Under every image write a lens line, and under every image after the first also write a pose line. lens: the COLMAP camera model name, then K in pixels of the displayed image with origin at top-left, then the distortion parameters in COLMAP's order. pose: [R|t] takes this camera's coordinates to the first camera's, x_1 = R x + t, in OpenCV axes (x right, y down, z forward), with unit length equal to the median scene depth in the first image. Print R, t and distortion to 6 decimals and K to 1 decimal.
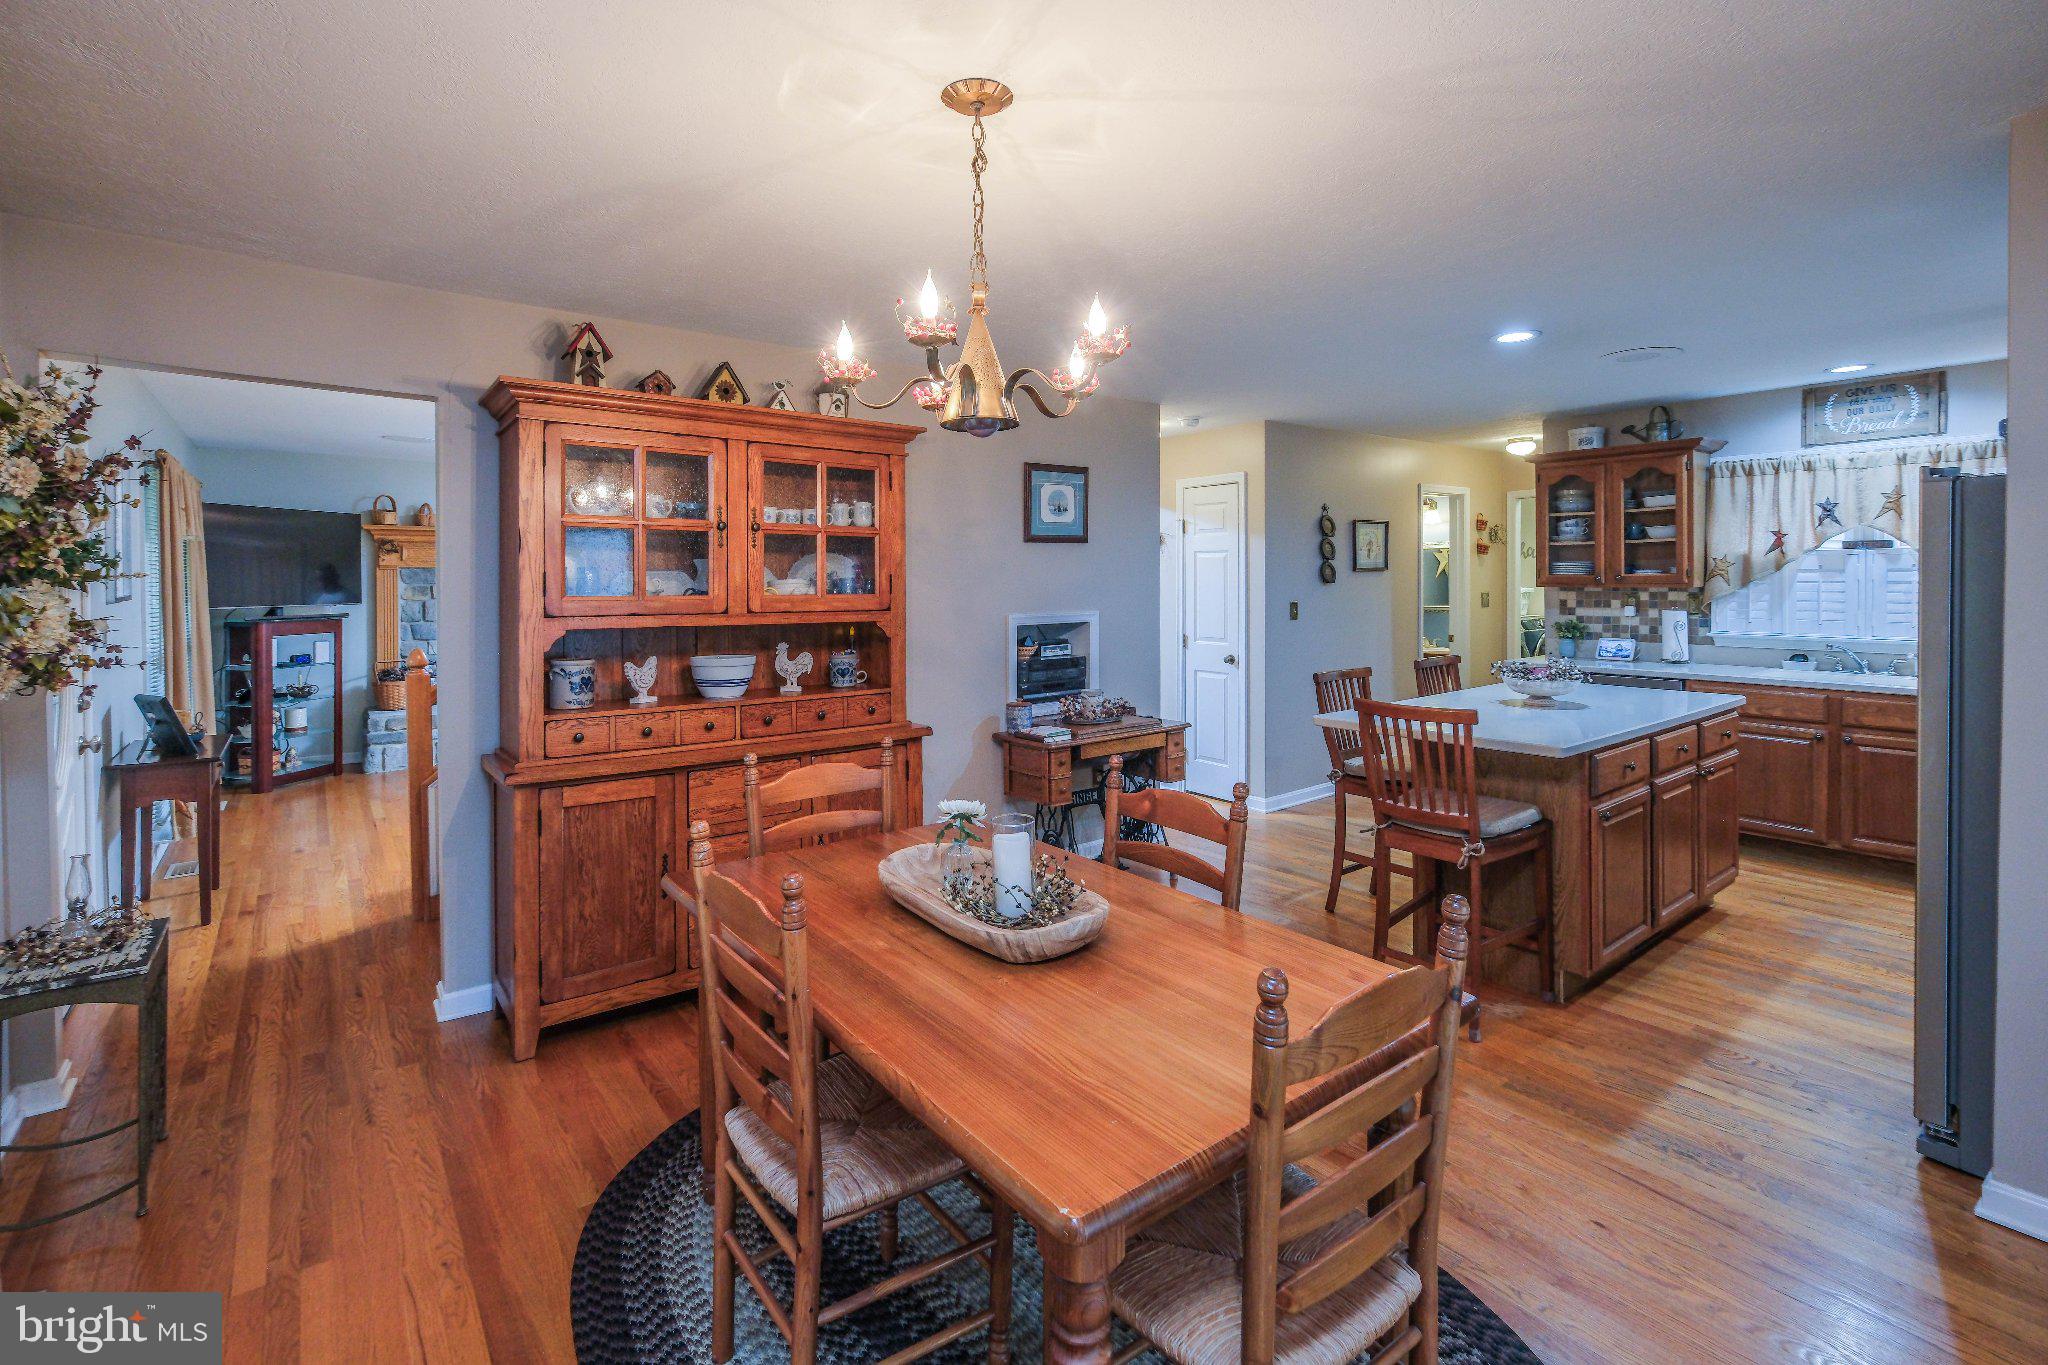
lens RADIAL K [[952.3, 0, 1026.0], [0, 952.3, 585.6], [0, 0, 1]] dist [0.000313, 0.000045]
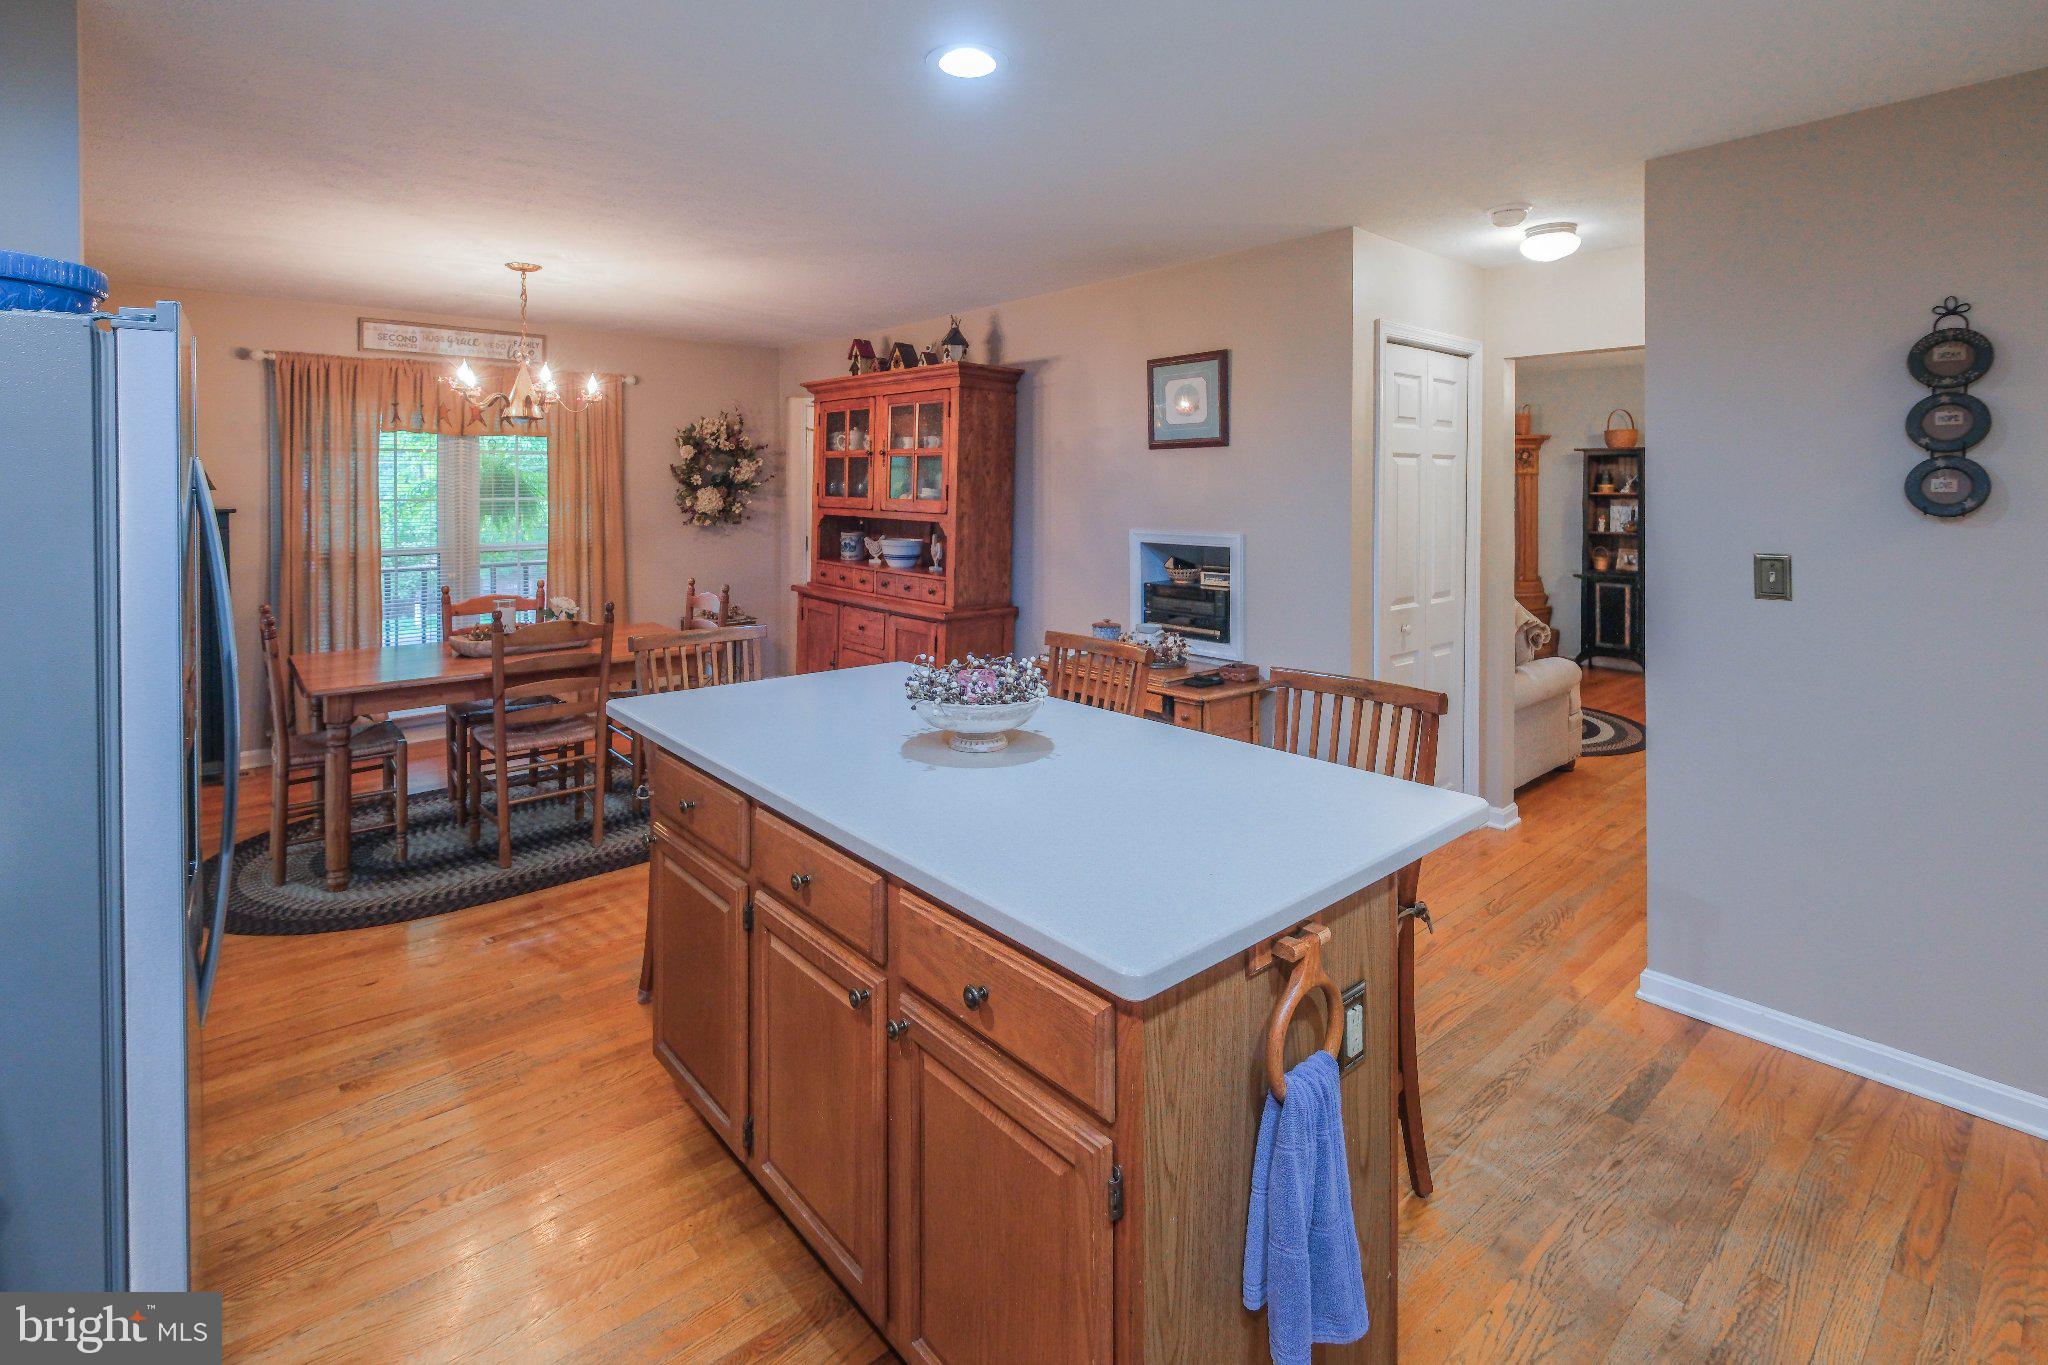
lens RADIAL K [[952.3, 0, 1002.7], [0, 952.3, 485.6], [0, 0, 1]] dist [0.000313, 0.000045]
pose [[0.026936, 0.007102, -0.999612, 1.026078], [-0.011674, 0.999909, 0.006790, -0.018610], [0.999569, 0.011487, 0.027017, 0.969158]]
